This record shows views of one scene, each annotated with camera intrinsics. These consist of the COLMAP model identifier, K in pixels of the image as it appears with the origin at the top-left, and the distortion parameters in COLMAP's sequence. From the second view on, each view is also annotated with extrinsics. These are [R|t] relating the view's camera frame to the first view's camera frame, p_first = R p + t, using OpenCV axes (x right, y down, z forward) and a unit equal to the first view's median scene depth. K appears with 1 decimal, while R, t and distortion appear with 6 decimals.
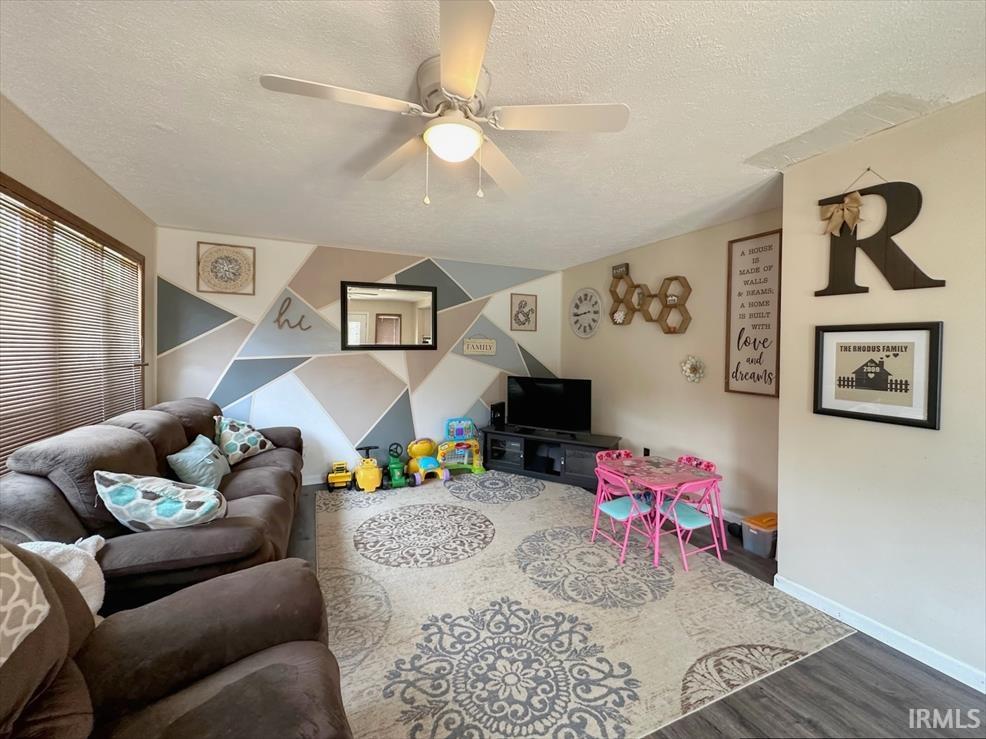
lens RADIAL K [[401.8, 0, 494.4], [0, 401.8, 372.3], [0, 0, 1]] dist [-0.006610, 0.000229]
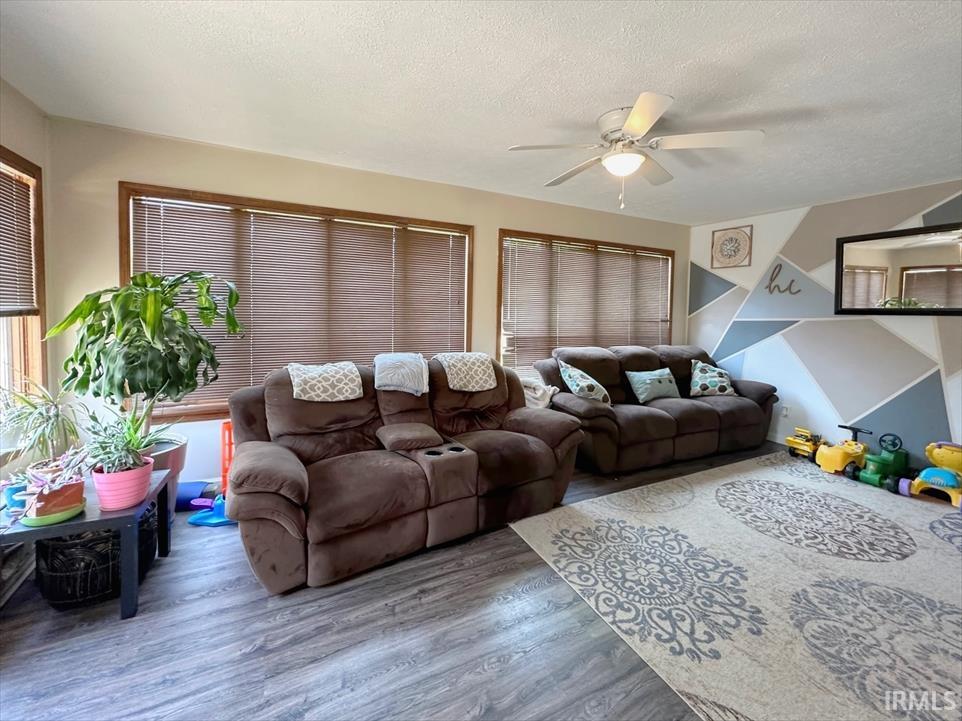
lens RADIAL K [[392.0, 0, 485.6], [0, 392.0, 358.1], [0, 0, 1]] dist [-0.006610, 0.000229]
pose [[0.042752, 0.121202, -0.991707, 0.649371], [-0.072281, 0.990388, 0.117925, -0.004820], [0.996468, 0.066640, 0.051101, 0.223773]]
